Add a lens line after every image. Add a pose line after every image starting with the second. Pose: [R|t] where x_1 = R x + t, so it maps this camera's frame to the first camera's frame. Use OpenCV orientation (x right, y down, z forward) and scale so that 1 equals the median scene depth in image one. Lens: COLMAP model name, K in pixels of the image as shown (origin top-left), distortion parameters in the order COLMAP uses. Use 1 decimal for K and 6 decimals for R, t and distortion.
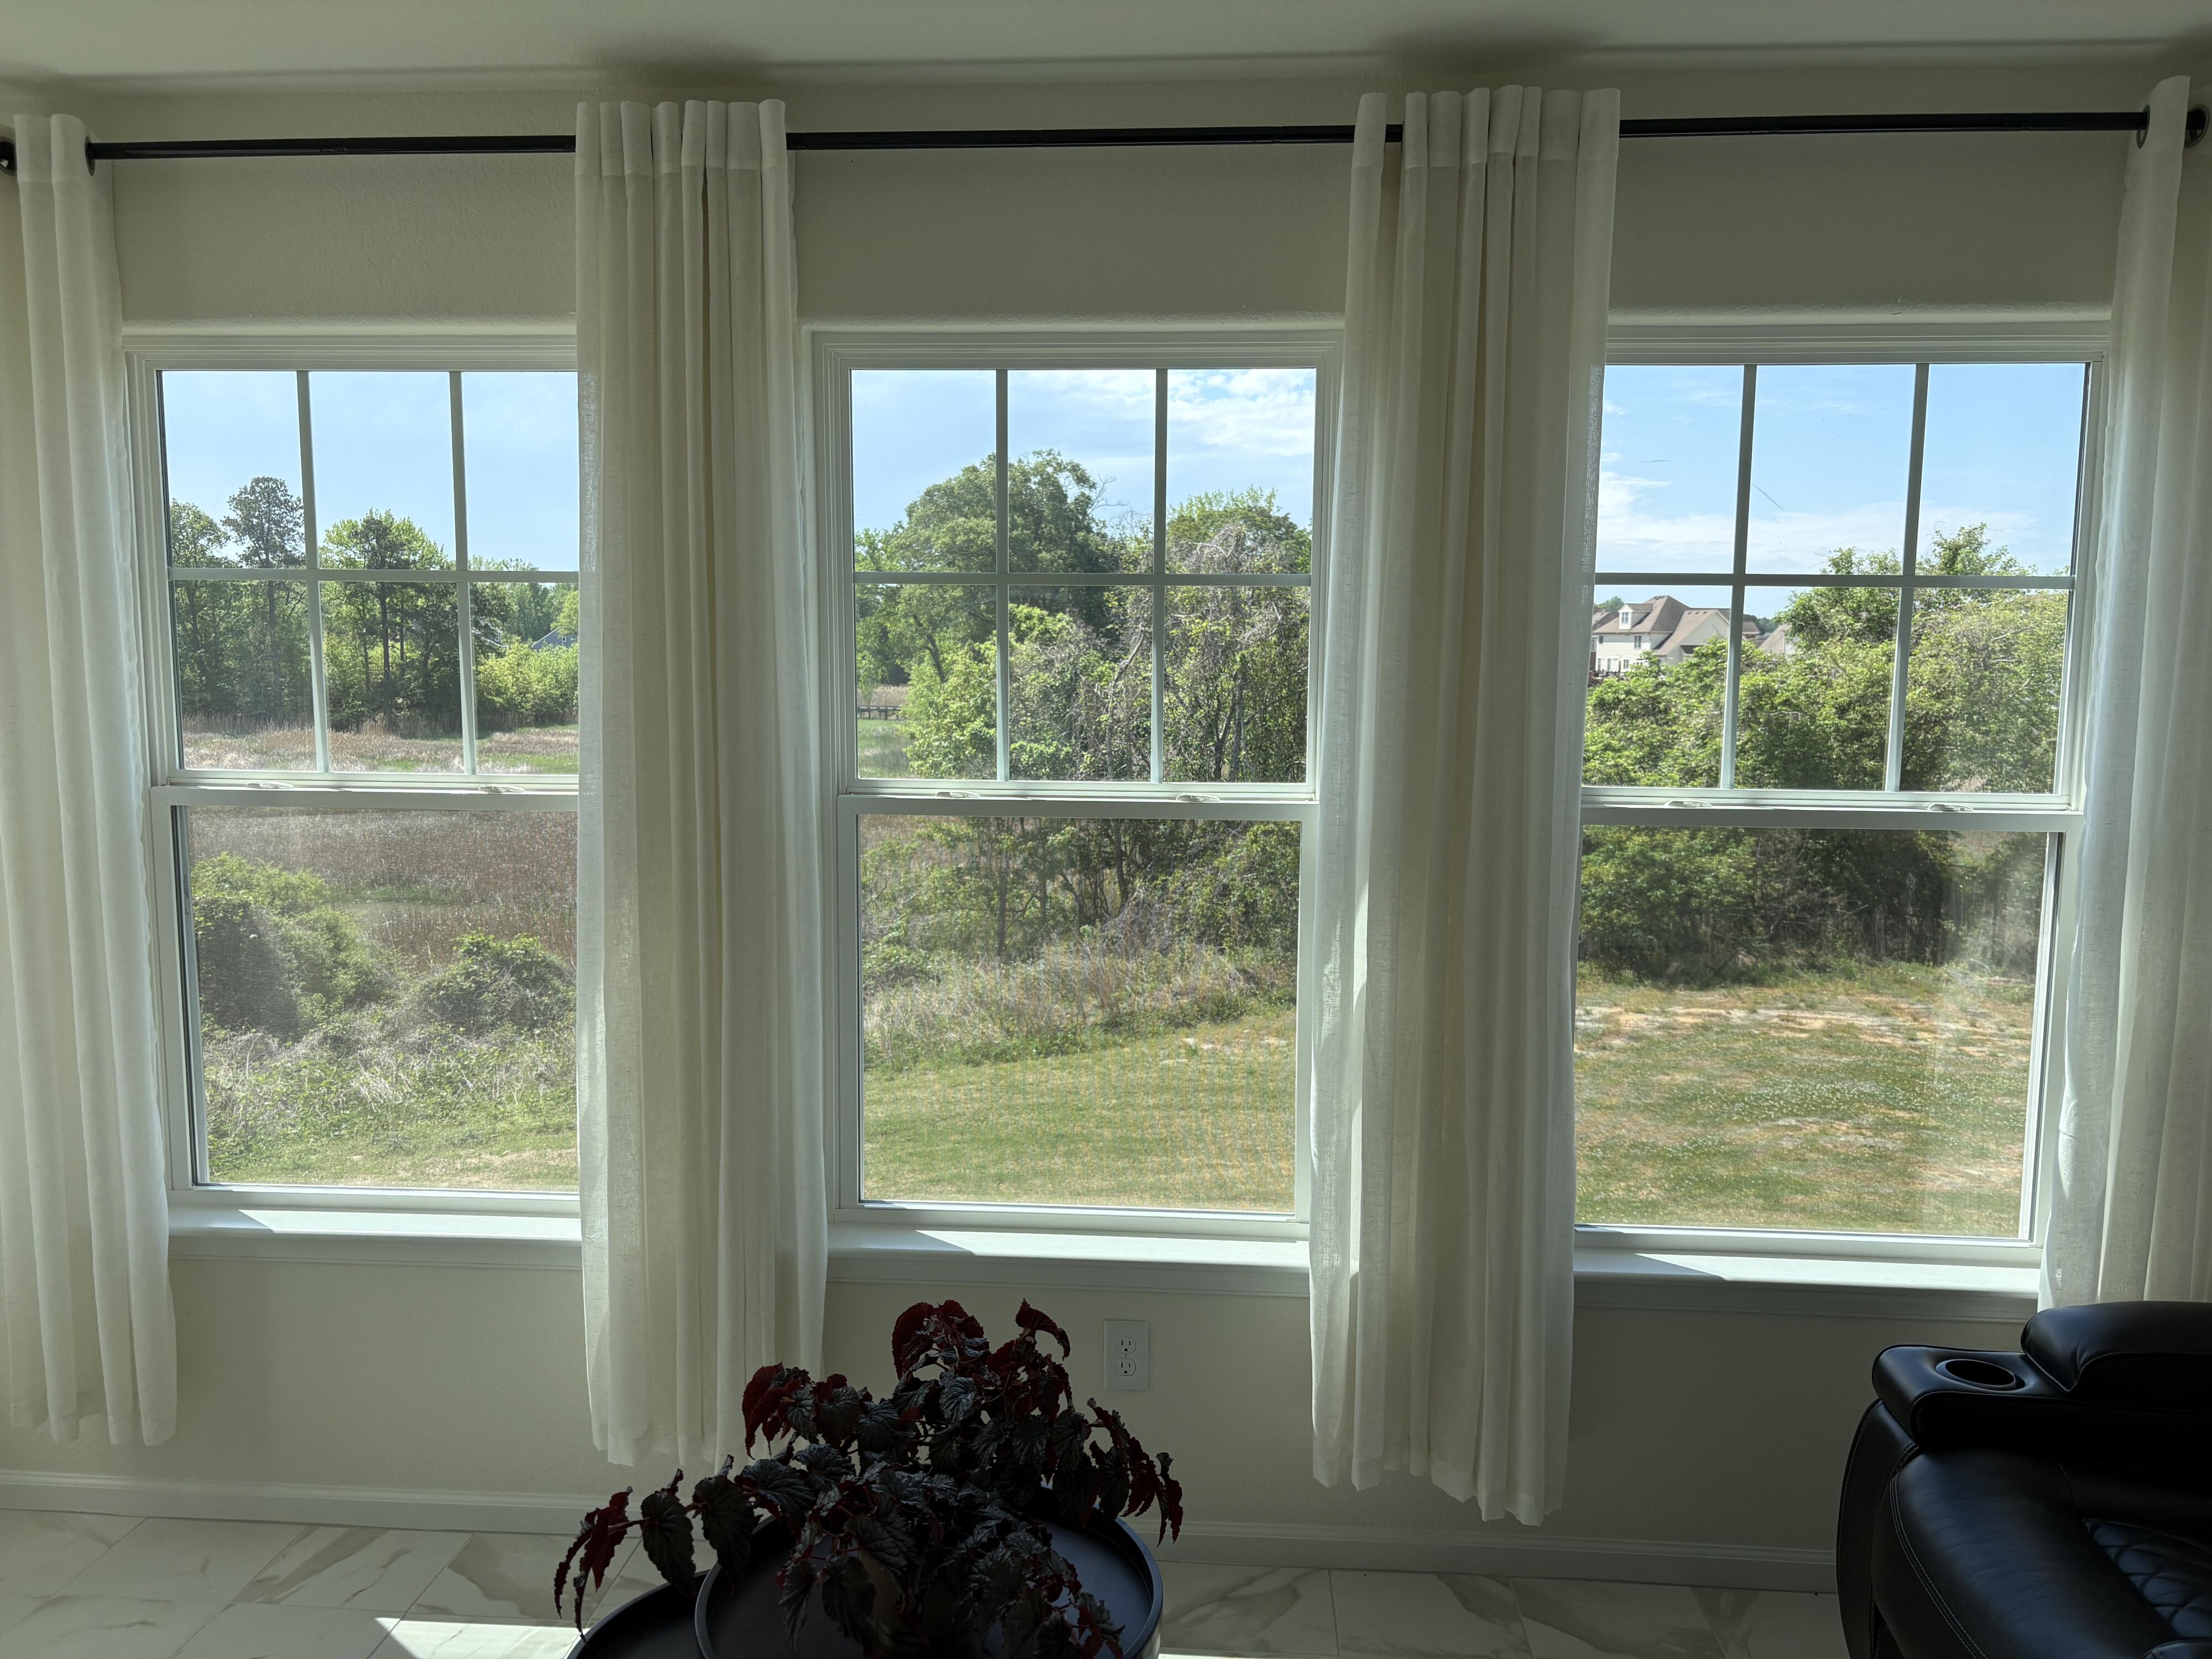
lens RADIAL K [[1497.1, 0, 1106.6], [0, 1497.1, 860.7], [0, 0, 1]] dist [0.001718, 0.002274]
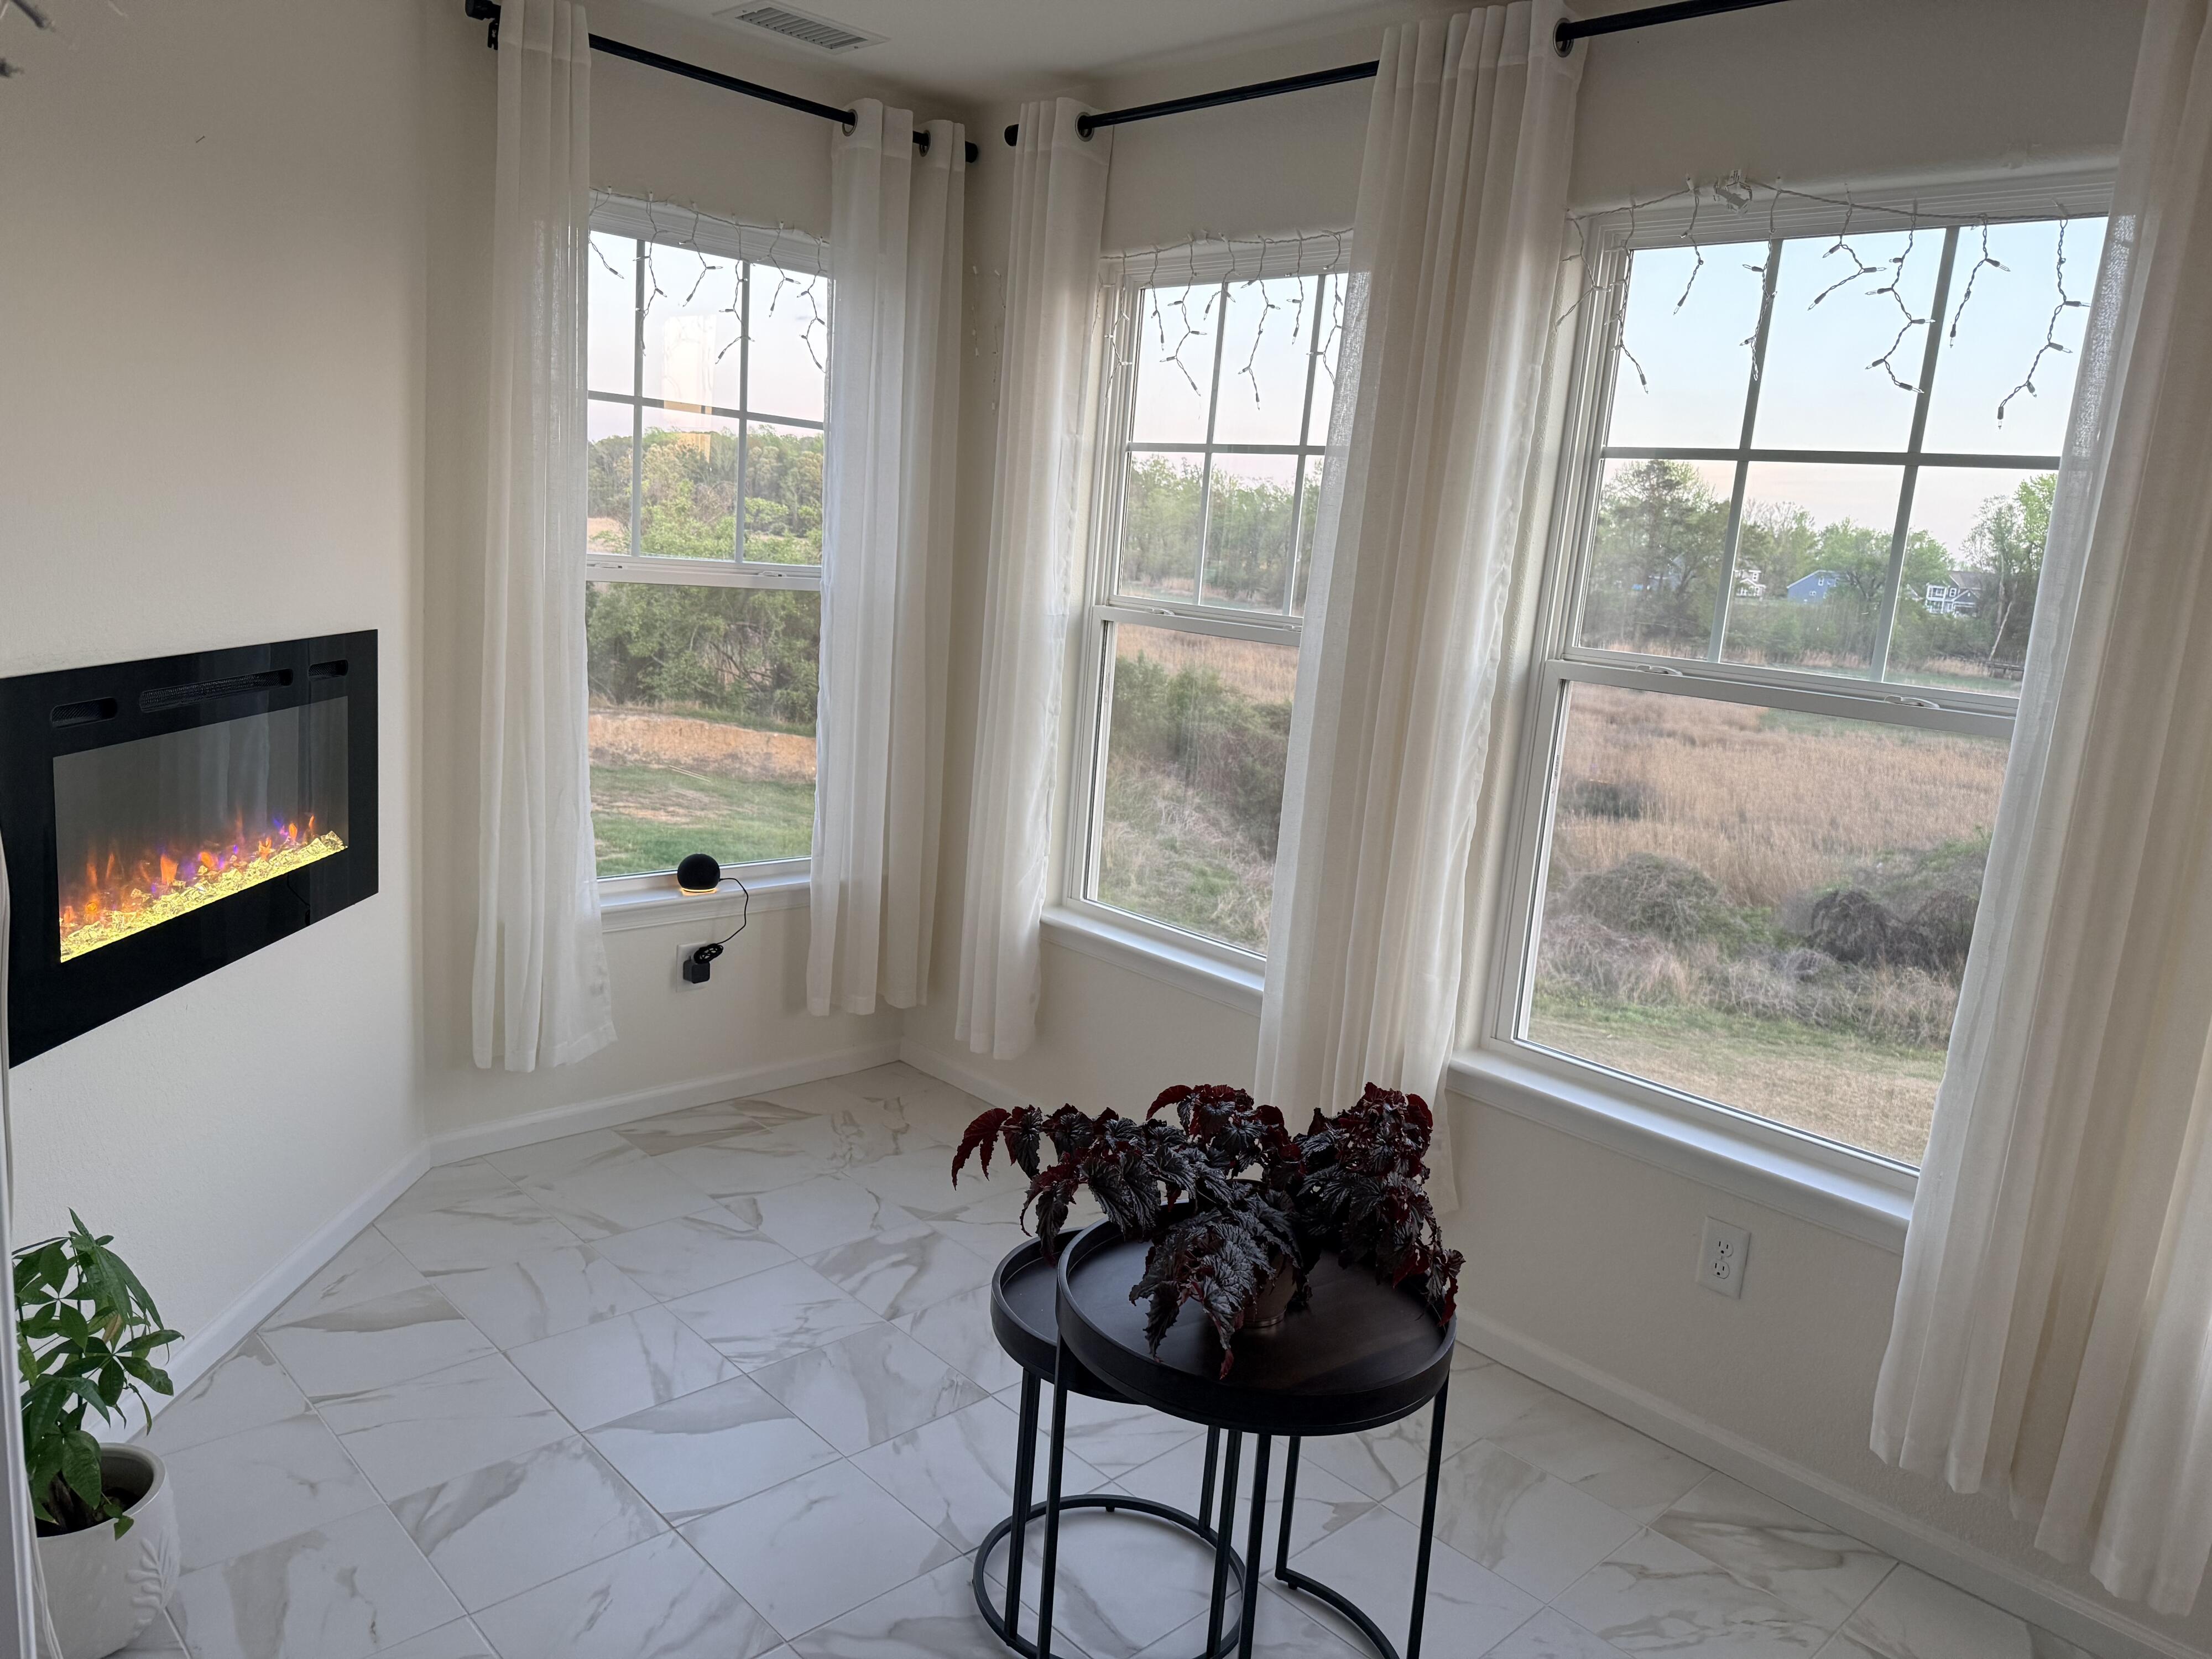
lens RADIAL K [[1535.7, 0, 1106.0], [0, 1535.7, 829.5], [0, 0, 1]] dist [0.001391, -0.000883]
pose [[0.743879, 0.174763, -0.645060, 0.550913], [-0.139739, 0.984542, 0.105591, 0.007920], [0.653542, 0.011593, 0.756802, -0.045665]]
